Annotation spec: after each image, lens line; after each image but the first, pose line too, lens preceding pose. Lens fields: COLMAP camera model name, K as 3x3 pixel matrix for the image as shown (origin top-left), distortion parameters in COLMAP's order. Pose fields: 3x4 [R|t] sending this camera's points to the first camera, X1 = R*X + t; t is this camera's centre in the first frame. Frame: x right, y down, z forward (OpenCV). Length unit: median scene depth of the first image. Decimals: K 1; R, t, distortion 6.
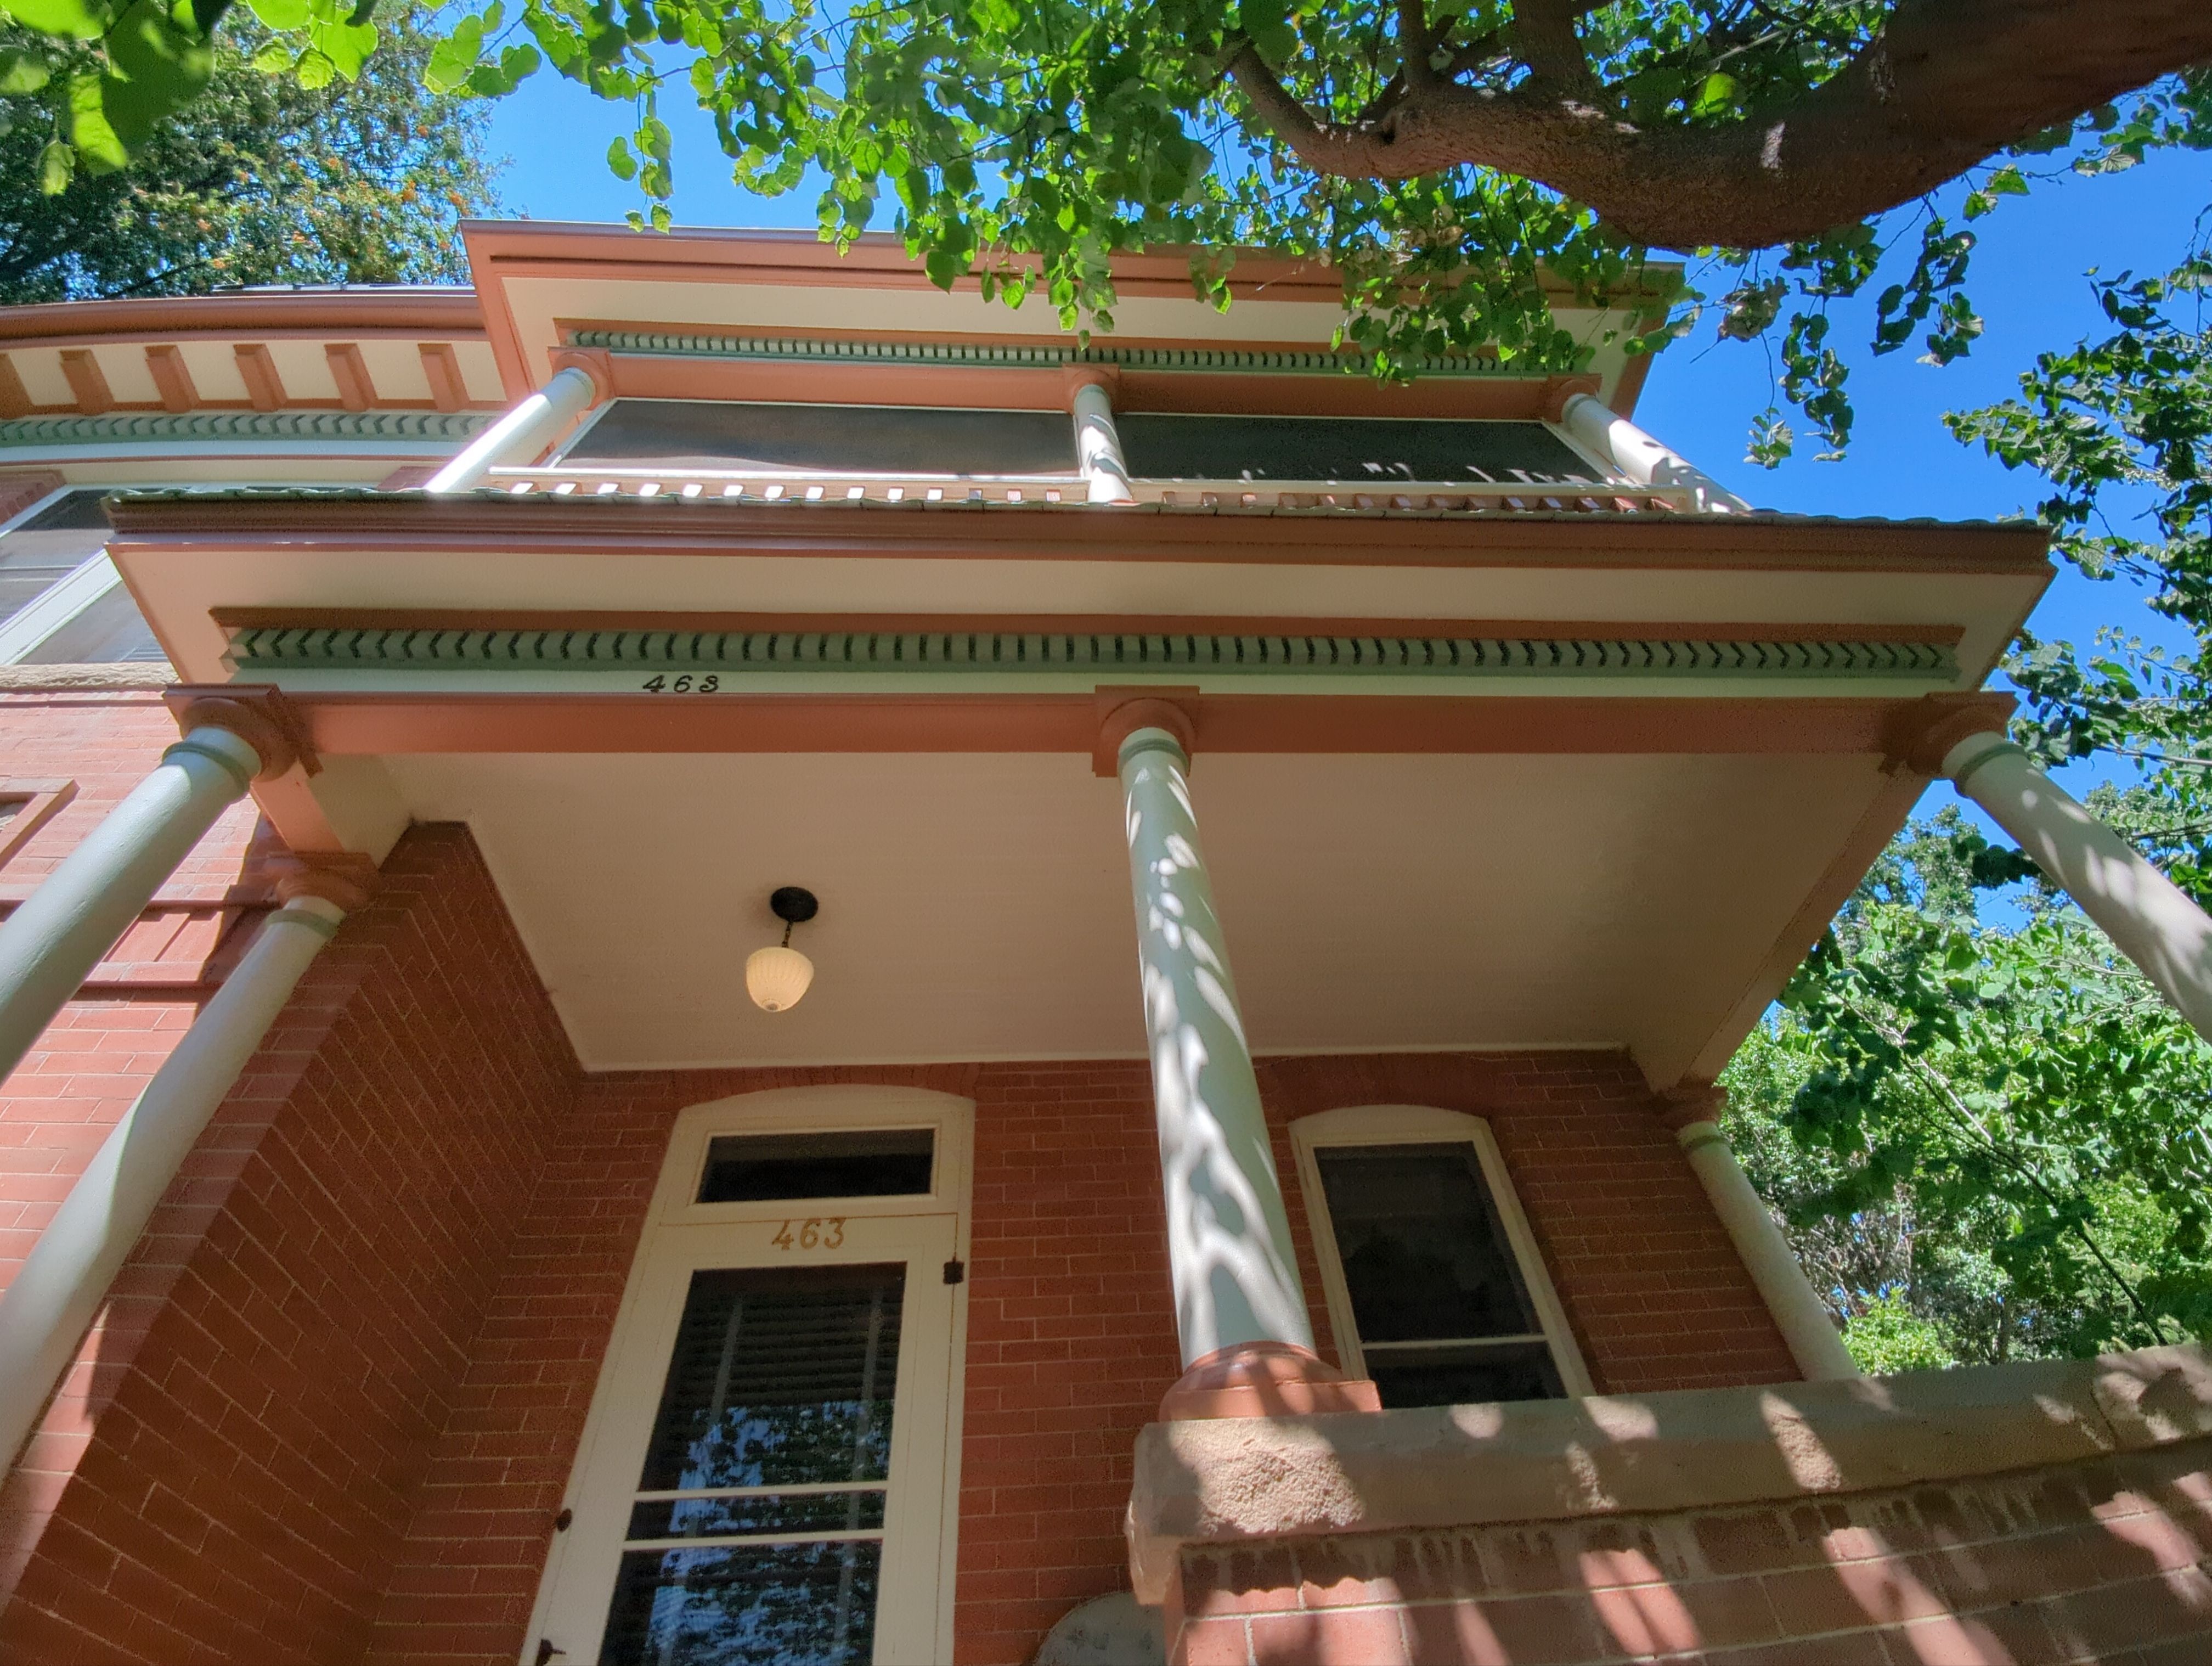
lens RADIAL K [[1028.4, 0, 1112.7], [0, 1028.4, 842.2], [0, 0, 1]] dist [0.006546, -0.022112]
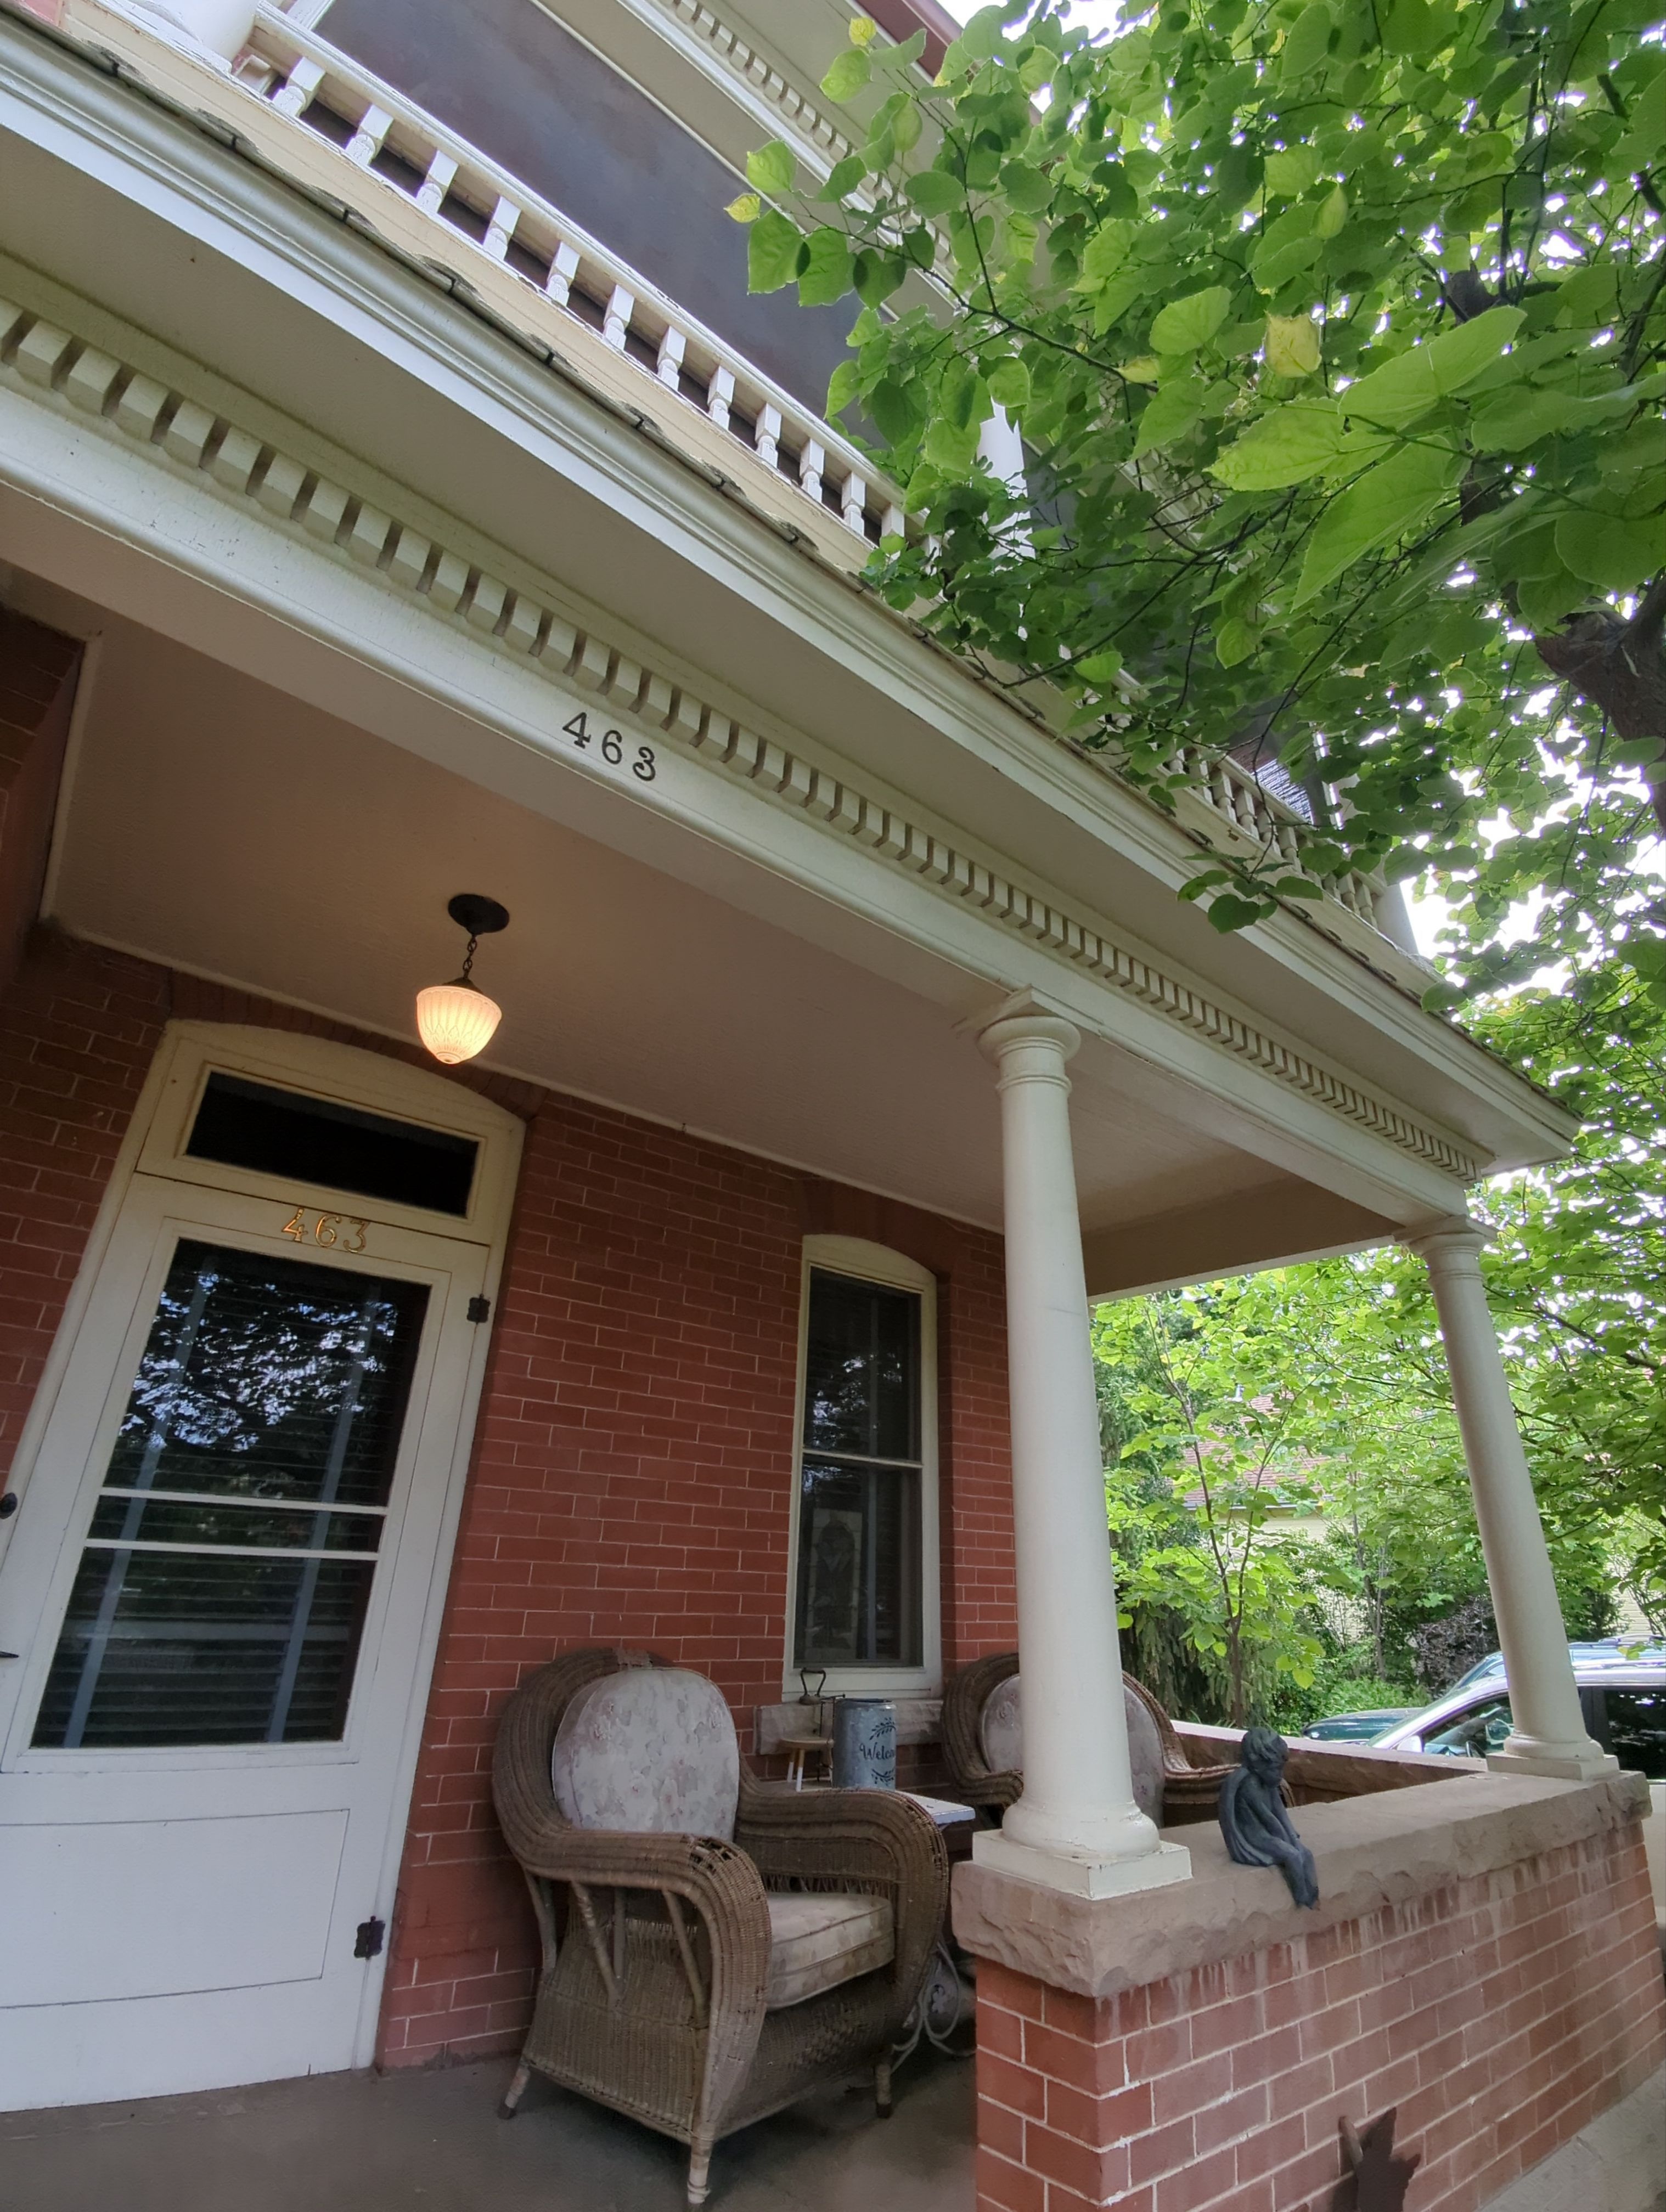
lens RADIAL K [[1028.4, 0, 821.8], [0, 1028.4, 1105.5], [0, 0, 1]] dist [0.006546, -0.022112]
pose [[0.810348, 0.328209, 0.485401, -0.421024], [-0.493724, 0.828581, 0.263989, -0.154814], [-0.315551, -0.453577, 0.833484, 0.175485]]
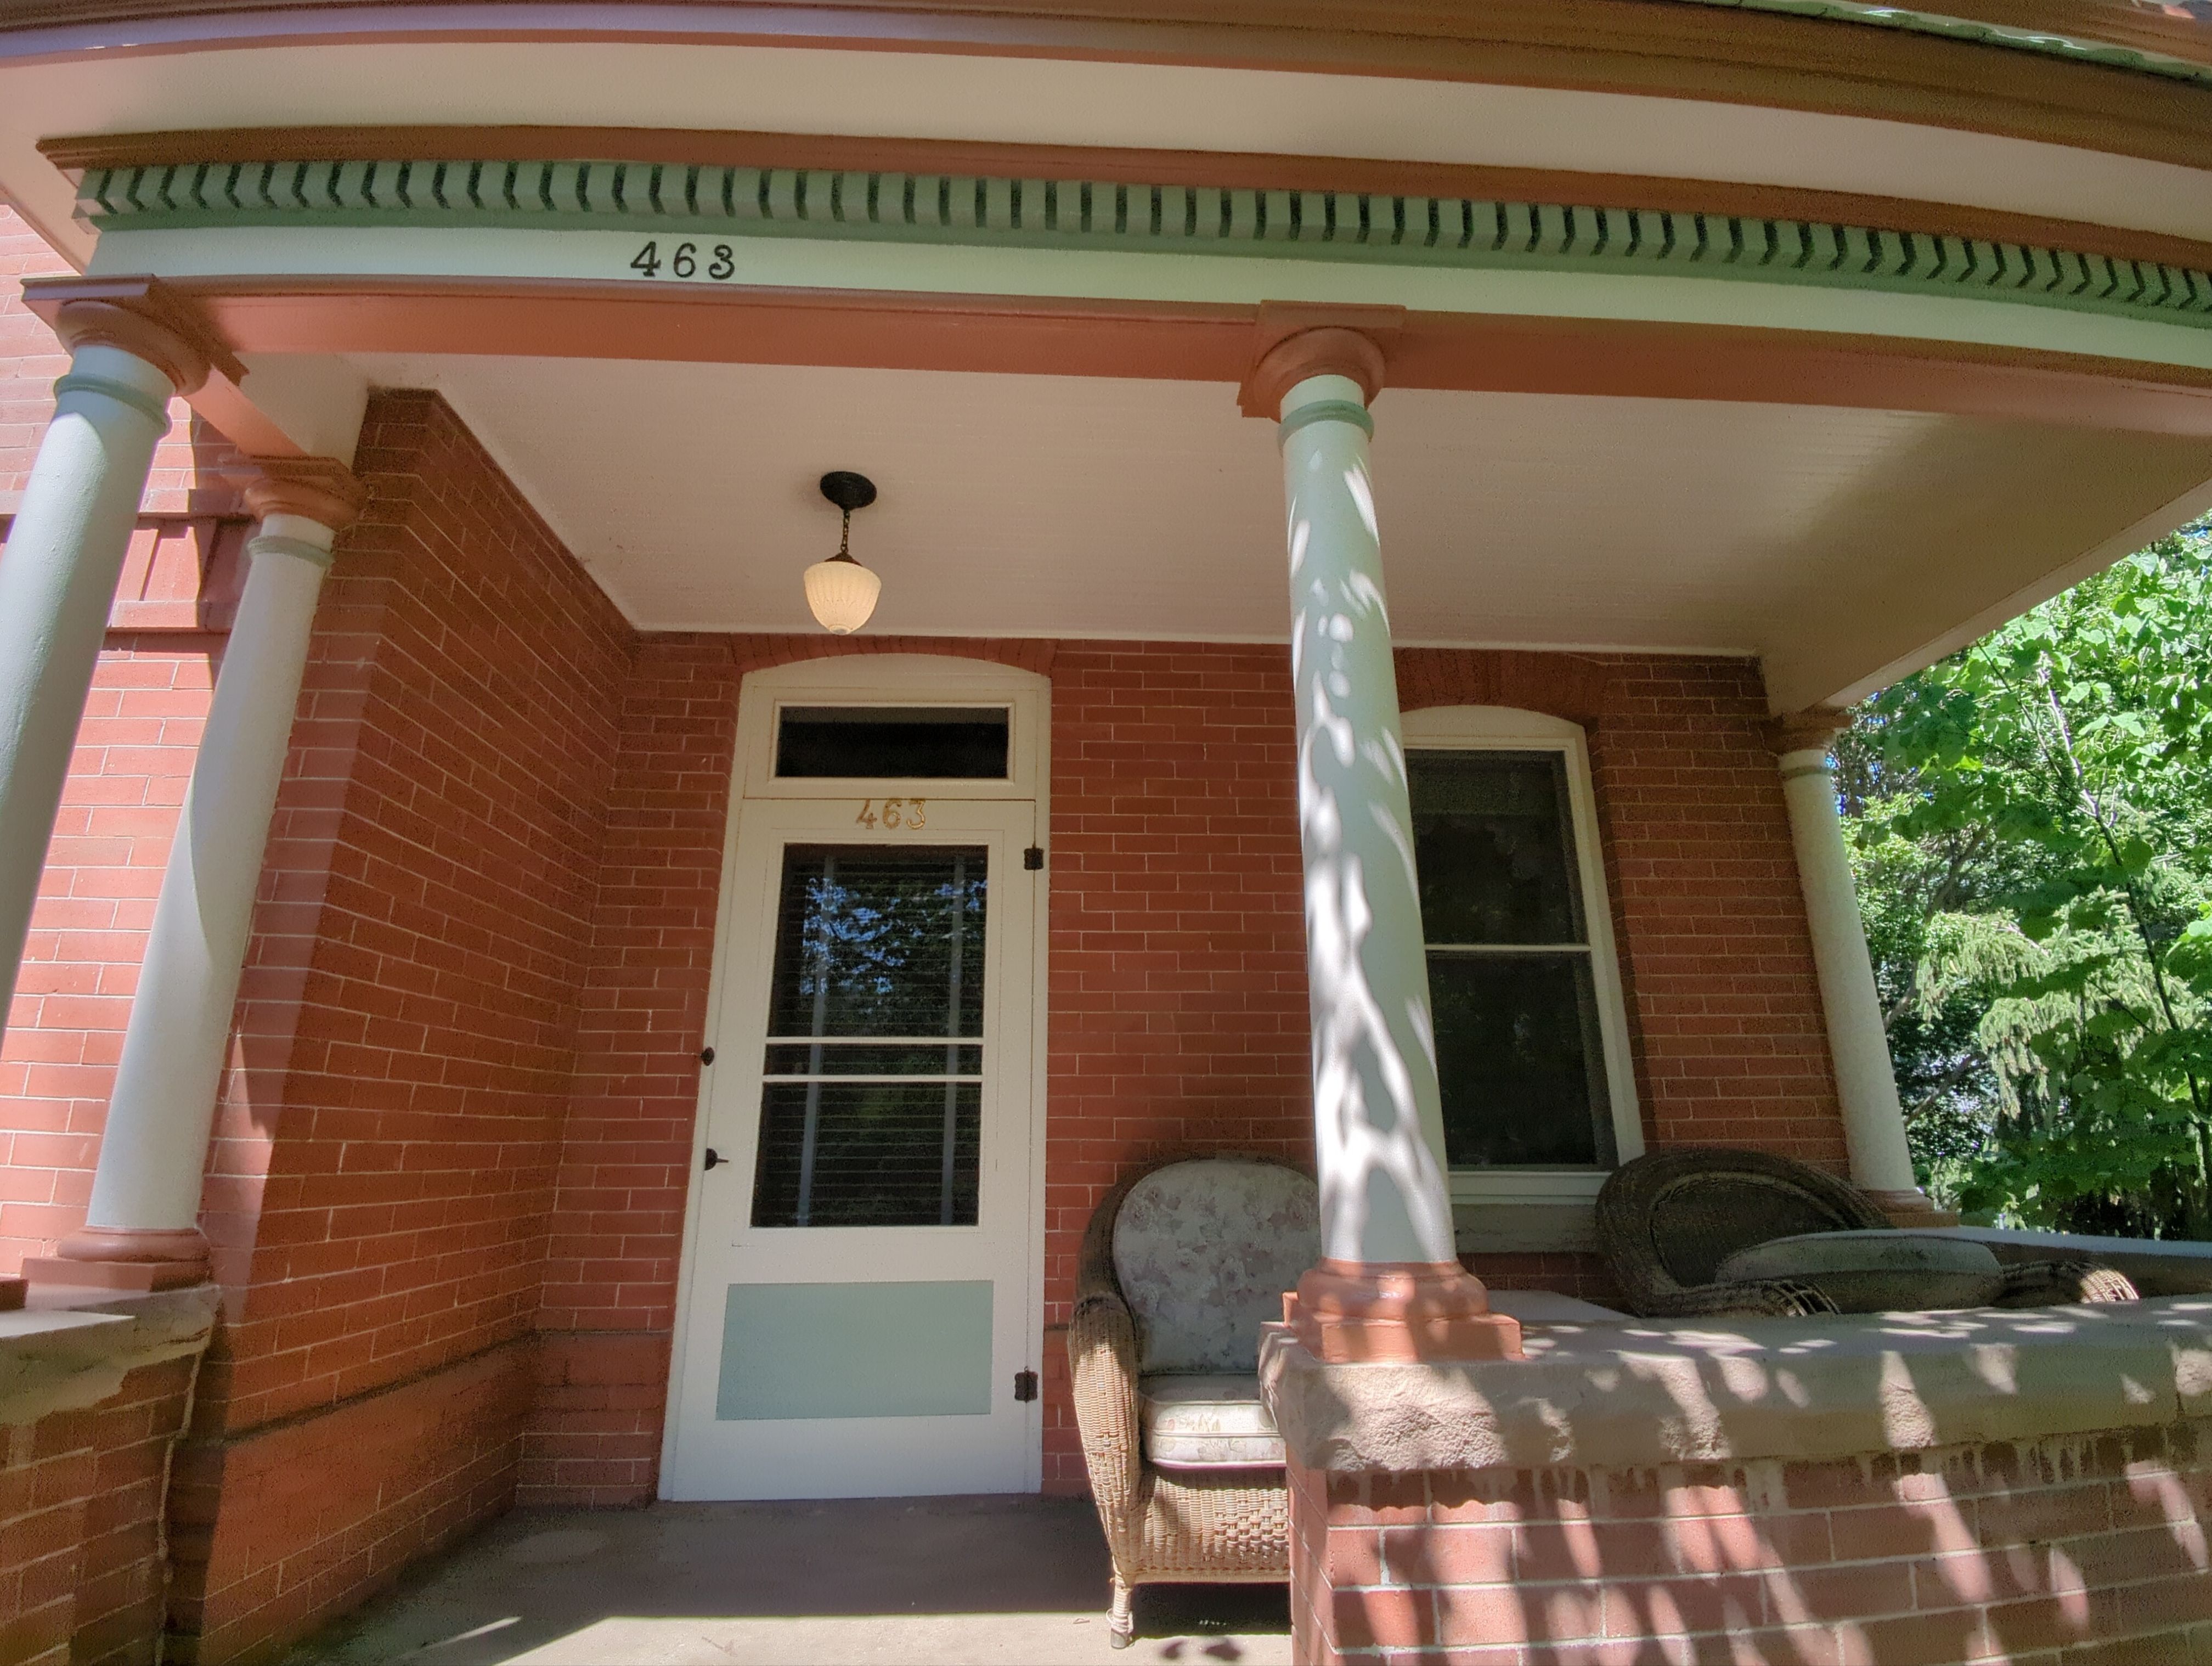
lens RADIAL K [[1028.4, 0, 1109.4], [0, 1028.4, 850.9], [0, 0, 1]] dist [0.006546, -0.022112]
pose [[0.998173, 0.059370, -0.011228, -0.066717], [-0.043329, 0.832841, 0.551813, -0.162610], [0.042113, -0.550319, 0.833892, 0.140484]]
